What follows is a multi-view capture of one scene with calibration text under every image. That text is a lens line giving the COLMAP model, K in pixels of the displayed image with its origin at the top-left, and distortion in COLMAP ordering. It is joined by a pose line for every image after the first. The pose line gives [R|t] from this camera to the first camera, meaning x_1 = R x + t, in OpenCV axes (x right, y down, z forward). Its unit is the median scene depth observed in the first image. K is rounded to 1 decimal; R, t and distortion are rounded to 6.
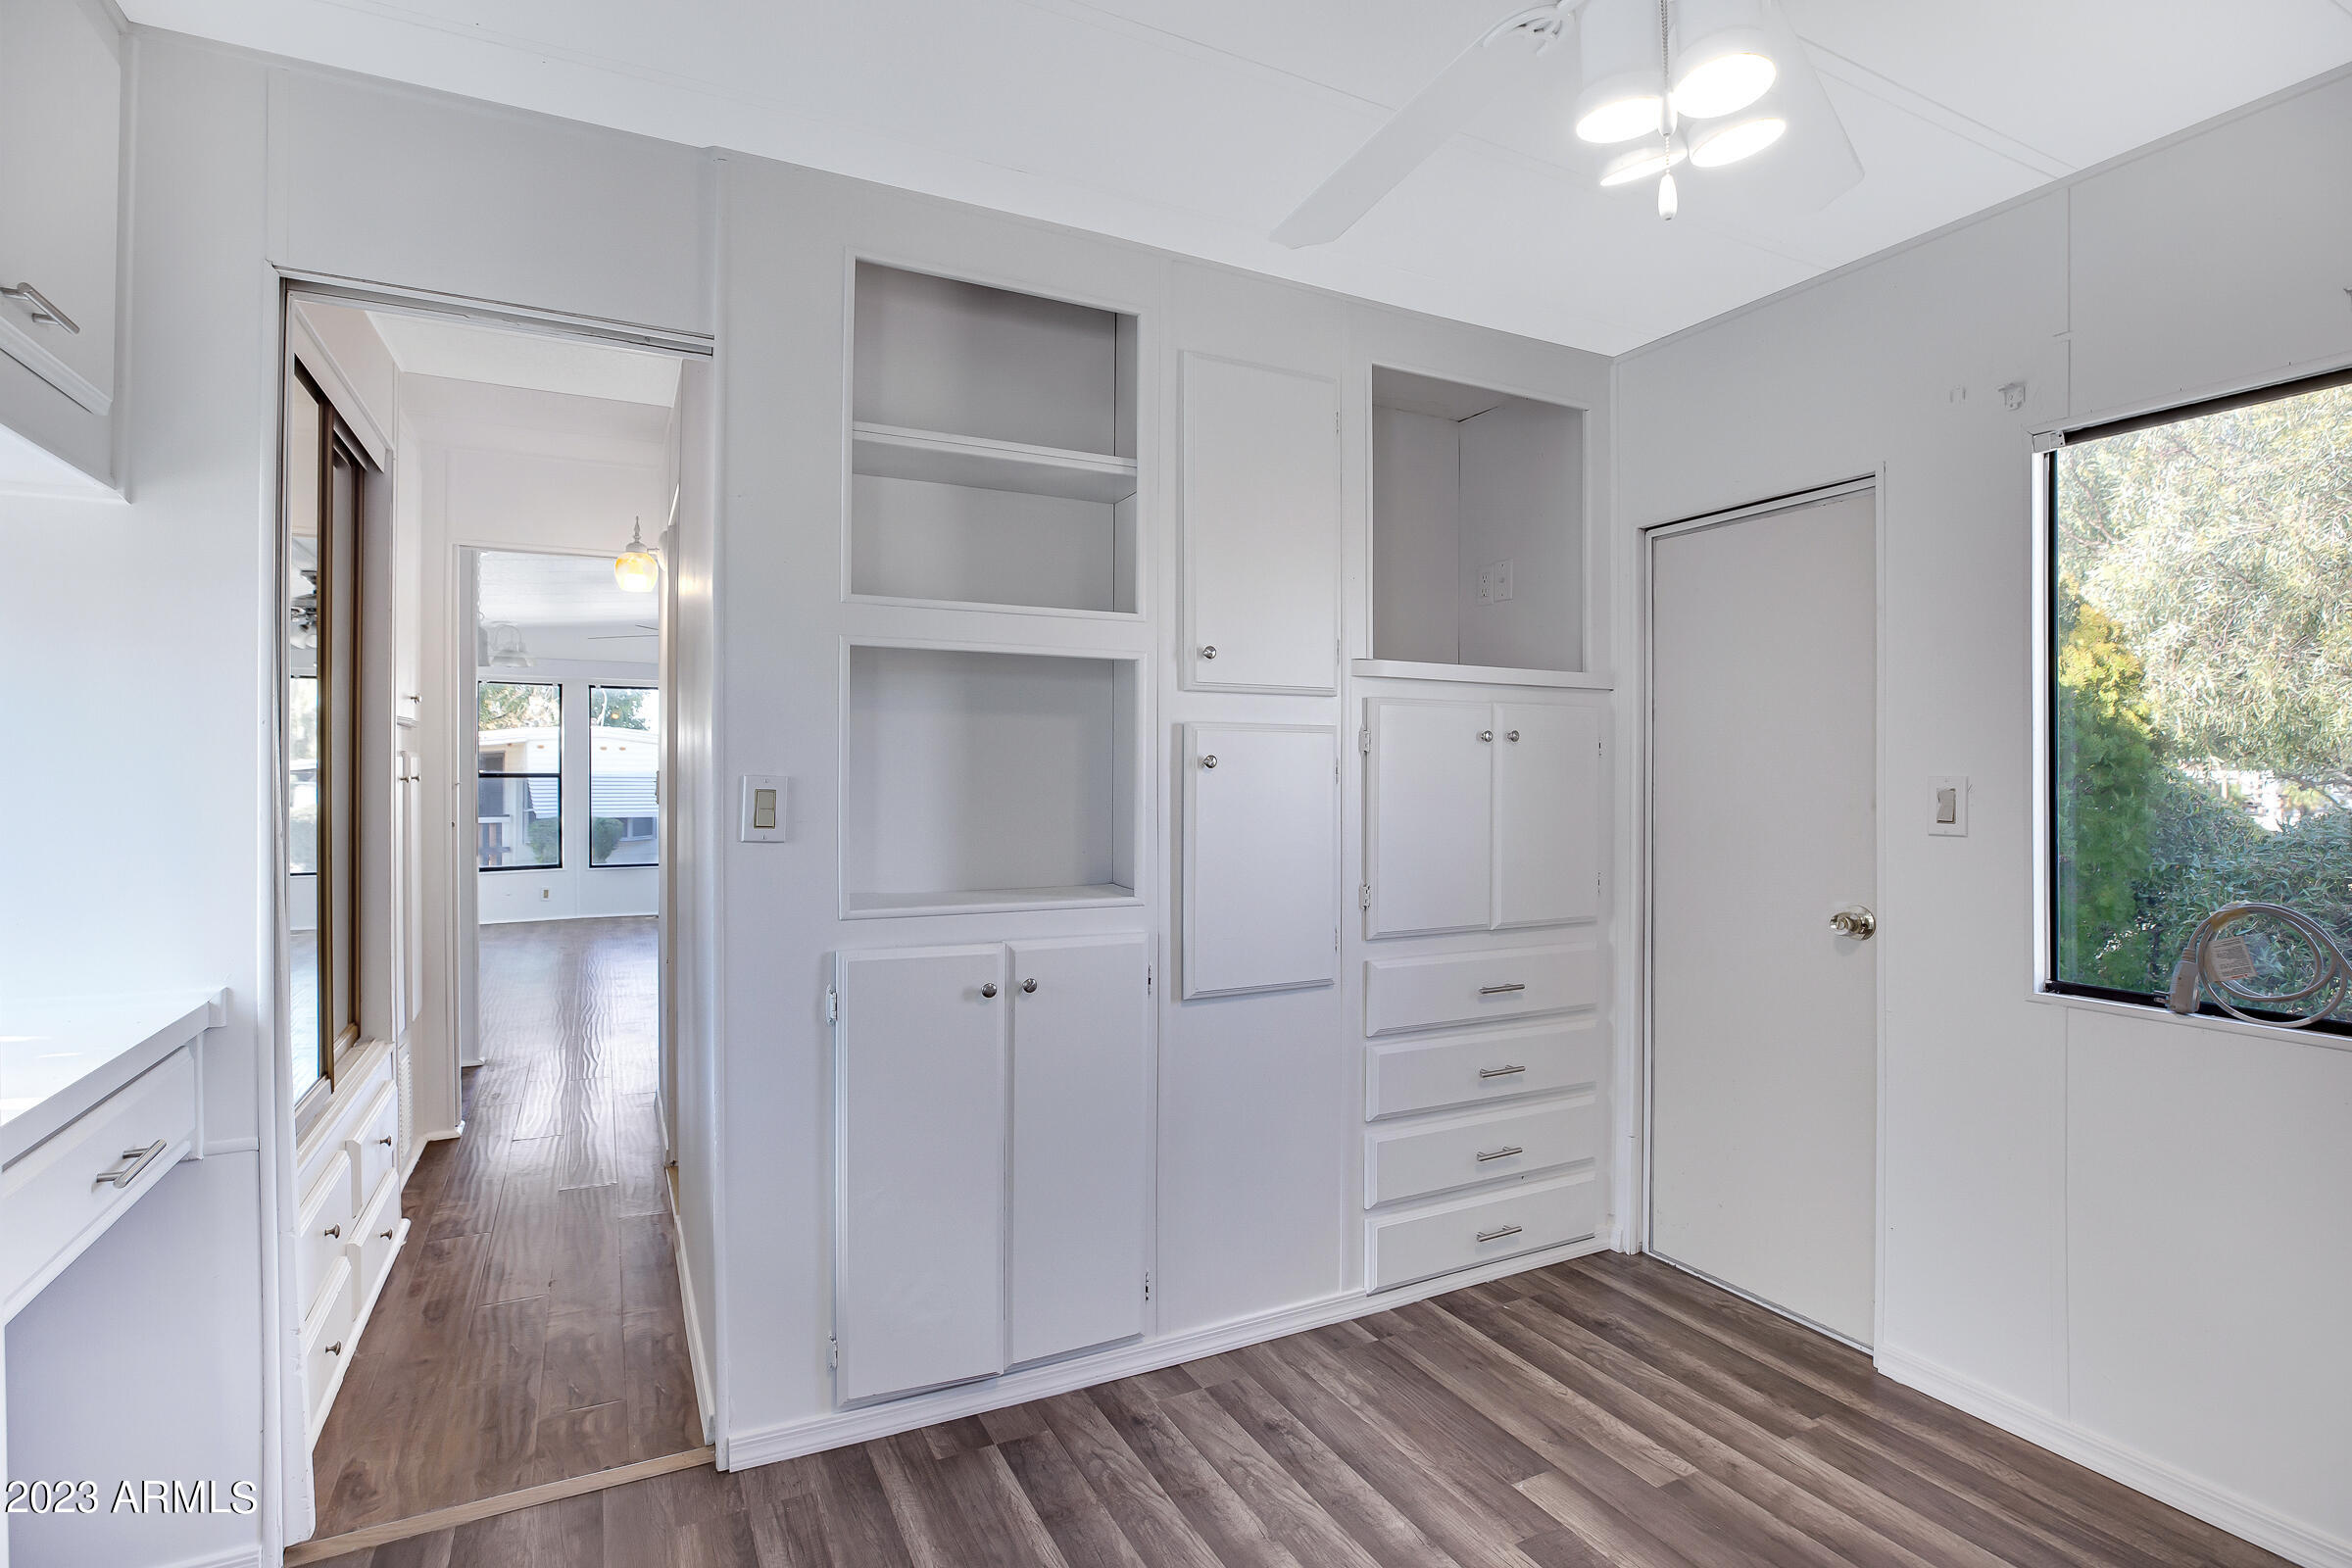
lens RADIAL K [[1099.8, 0, 1176.0], [0, 1099.8, 784.0], [0, 0, 1]] dist [-0.027043, 0.000396]
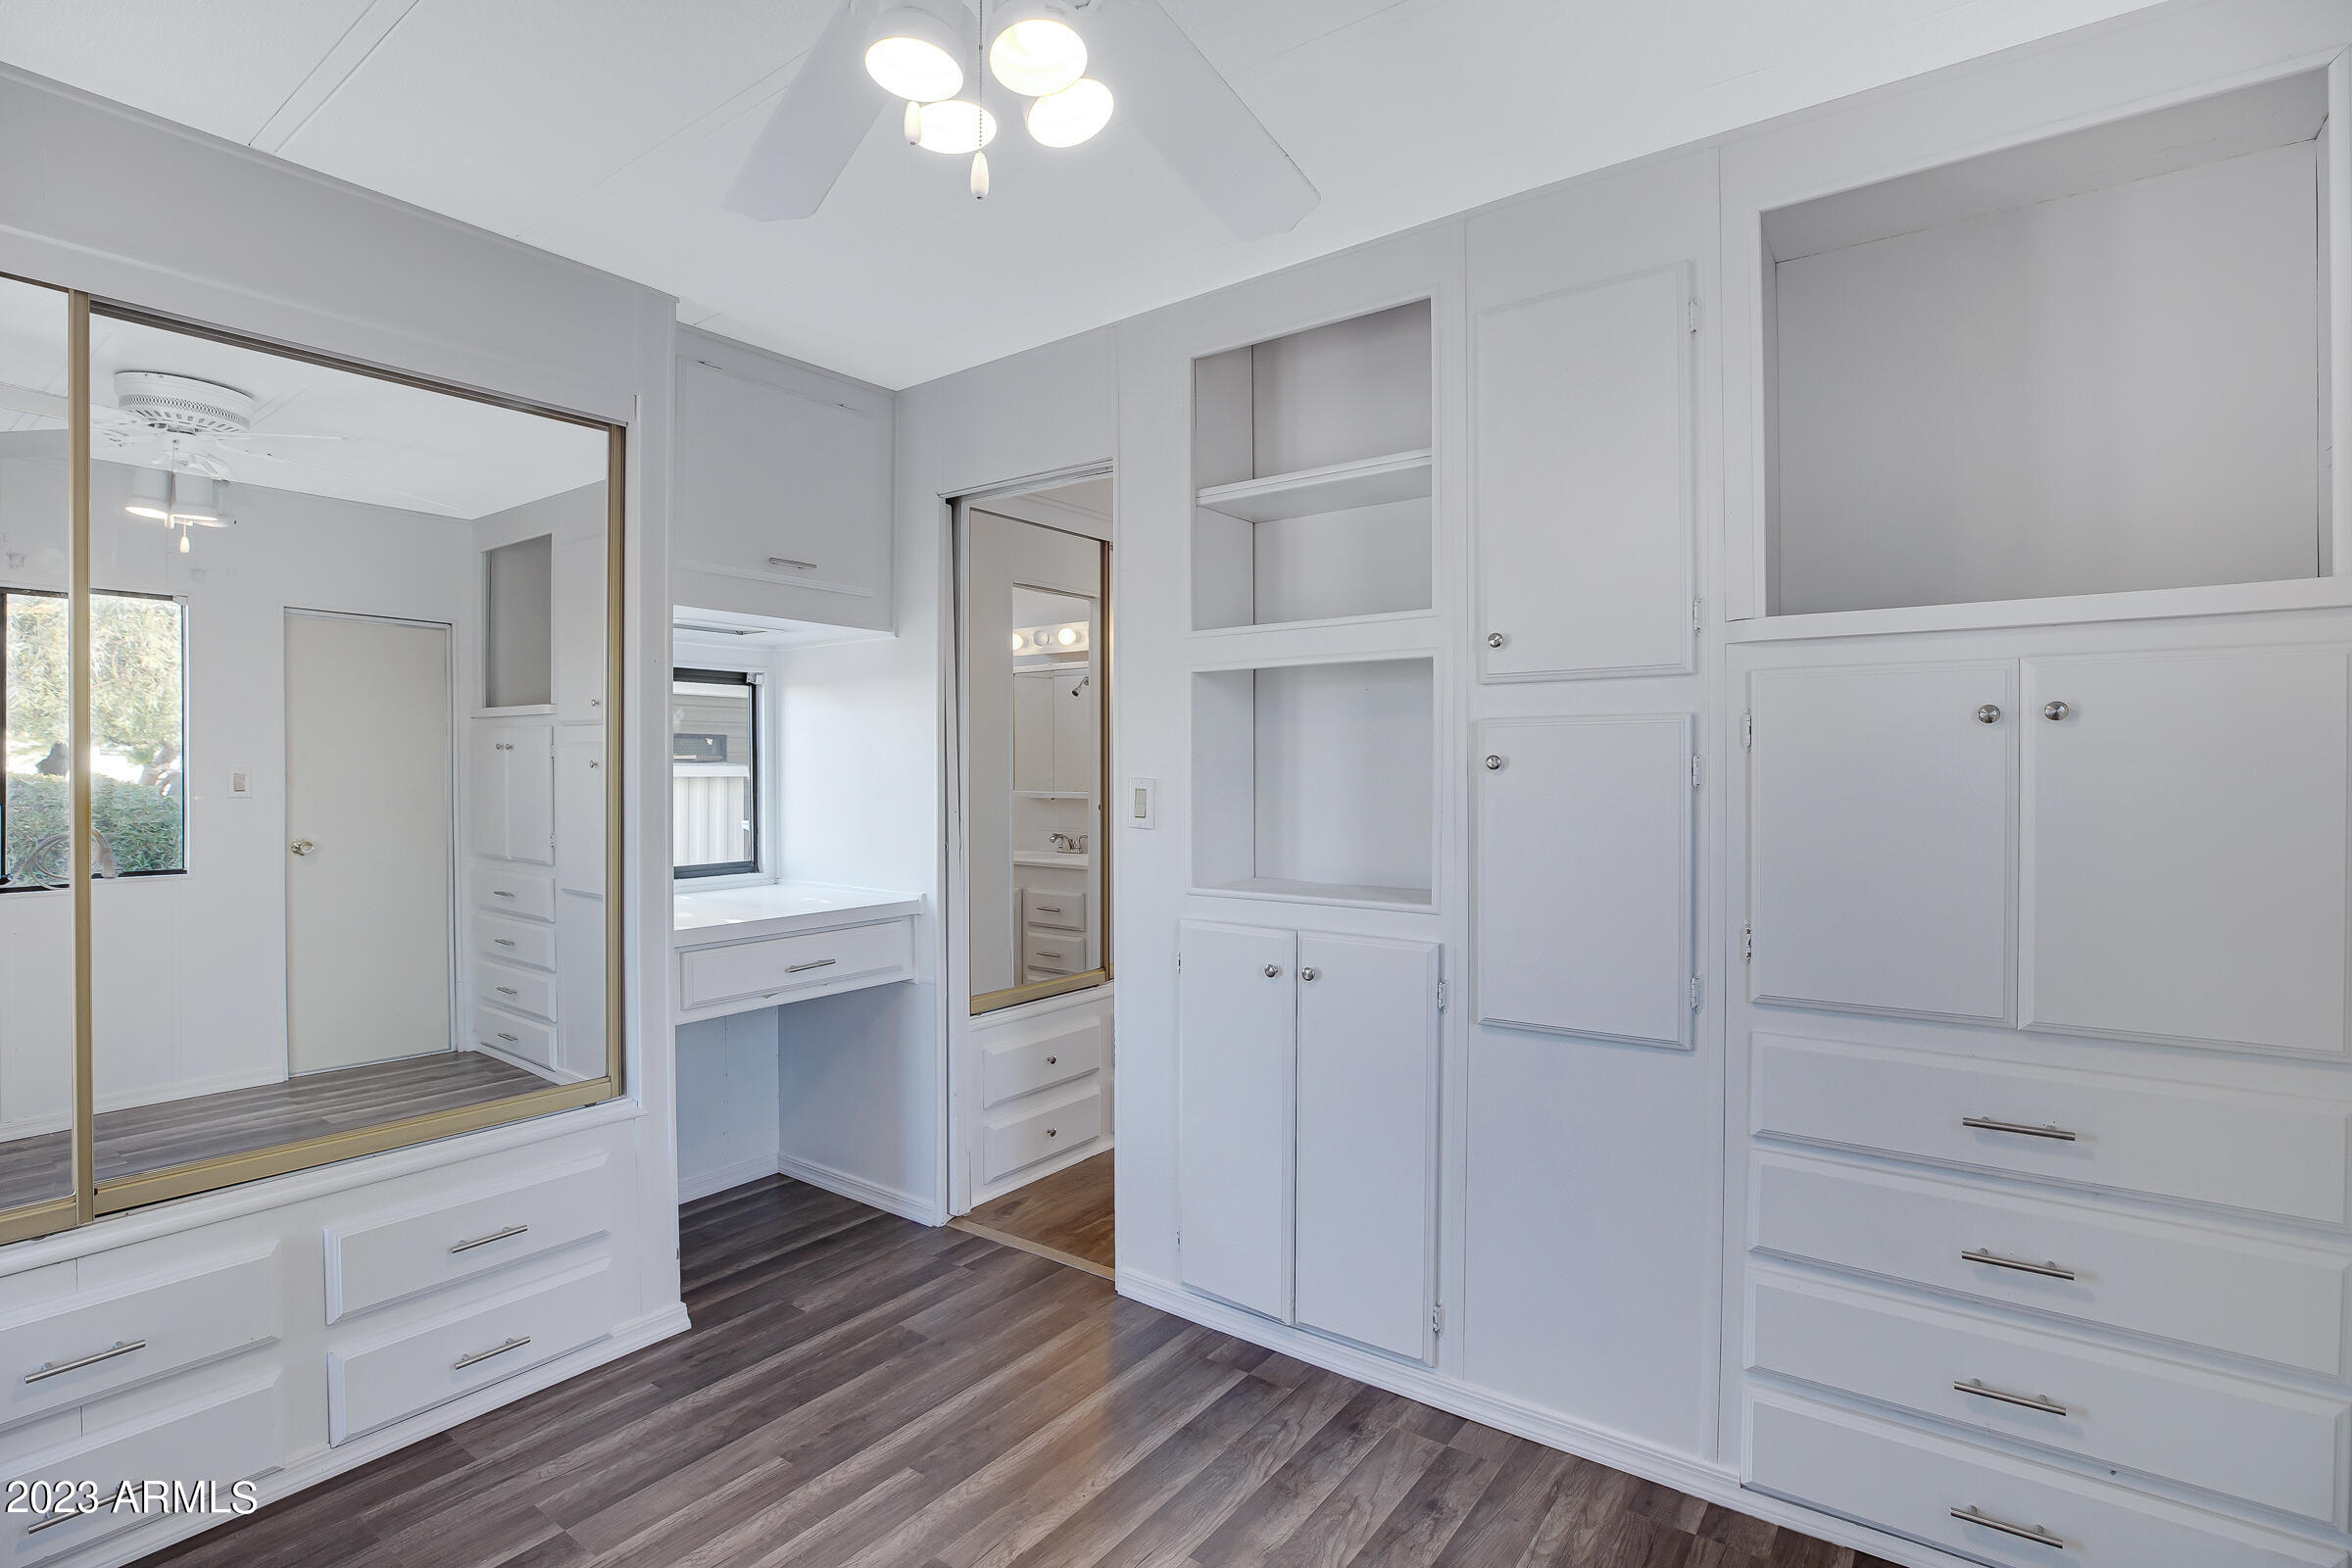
lens RADIAL K [[1115.4, 0, 1194.3], [0, 1115.4, 779.5], [0, 0, 1]] dist [-0.023631, 0.000006]
pose [[0.470392, 0.000796, -0.882457, 0.779886], [-0.003225, 0.999994, -0.000817, -0.005218], [0.882452, 0.003230, 0.470392, 0.391190]]
